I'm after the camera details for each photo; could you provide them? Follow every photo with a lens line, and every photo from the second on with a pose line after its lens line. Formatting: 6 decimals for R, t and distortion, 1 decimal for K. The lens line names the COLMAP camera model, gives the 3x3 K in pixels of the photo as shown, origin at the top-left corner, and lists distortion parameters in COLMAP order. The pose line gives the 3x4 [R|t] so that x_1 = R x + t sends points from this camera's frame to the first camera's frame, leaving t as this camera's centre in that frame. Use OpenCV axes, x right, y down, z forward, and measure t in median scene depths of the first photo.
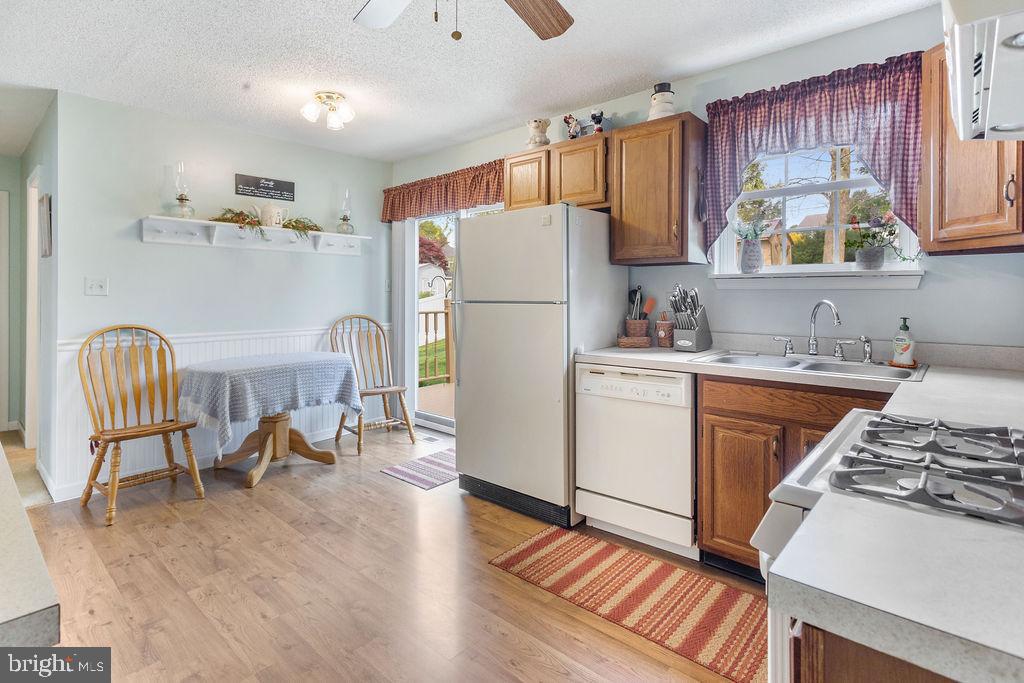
lens RADIAL K [[510.9, 0, 496.6], [0, 510.9, 295.4], [0, 0, 1]] dist [-0.001112, -0.000018]
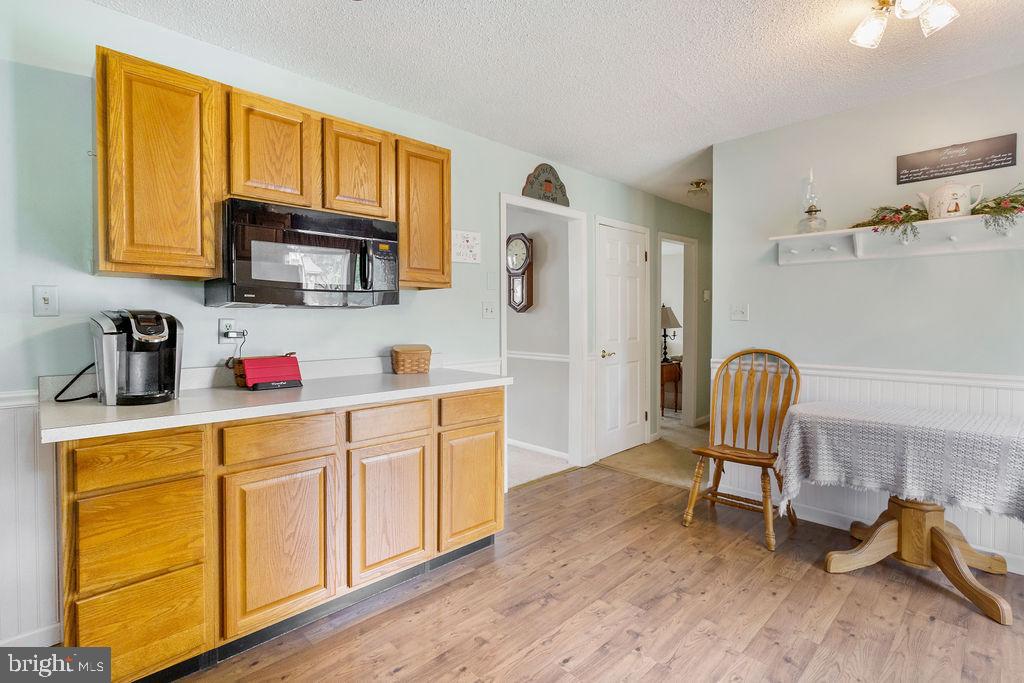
lens RADIAL K [[481.4, 0, 511.9], [0, 481.4, 327.3], [0, 0, 1]] dist [0.001871, 0.000604]
pose [[-0.045120, 0.017679, -0.998825, 0.278658], [-0.003298, 0.999835, 0.017846, -0.002521], [0.998976, 0.004100, -0.045055, 0.608532]]
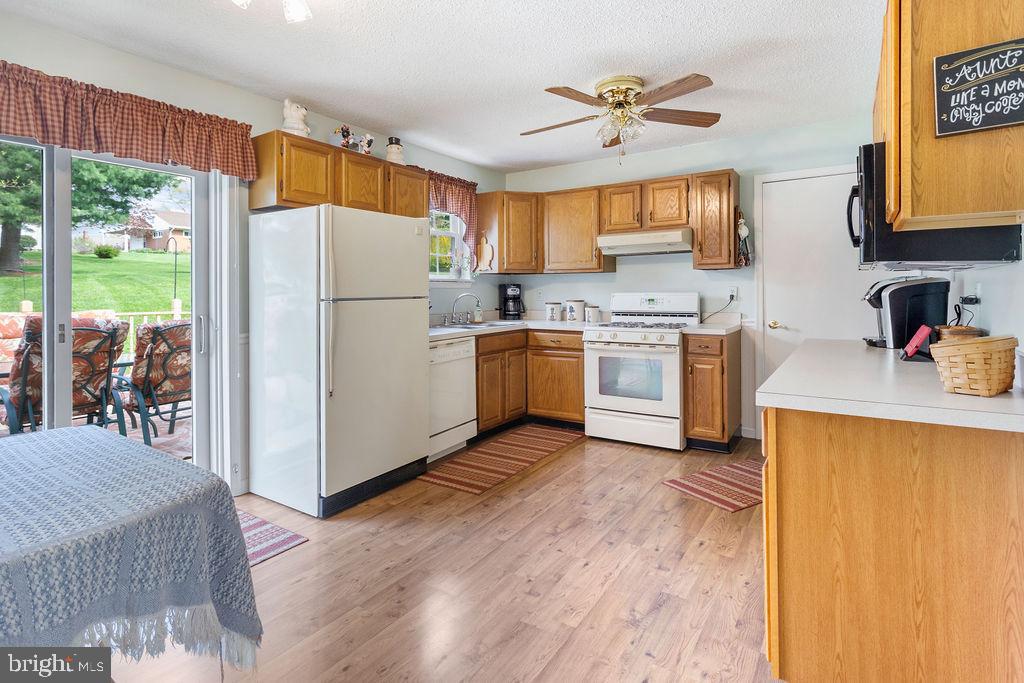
lens RADIAL K [[510.9, 0, 496.6], [0, 510.9, 295.4], [0, 0, 1]] dist [-0.001112, -0.000018]
pose [[-0.140124, -0.002499, 0.990131, -1.024288], [0.011128, 0.999930, 0.004099, 0.005720], [-0.990071, 0.011593, -0.140087, 0.881836]]
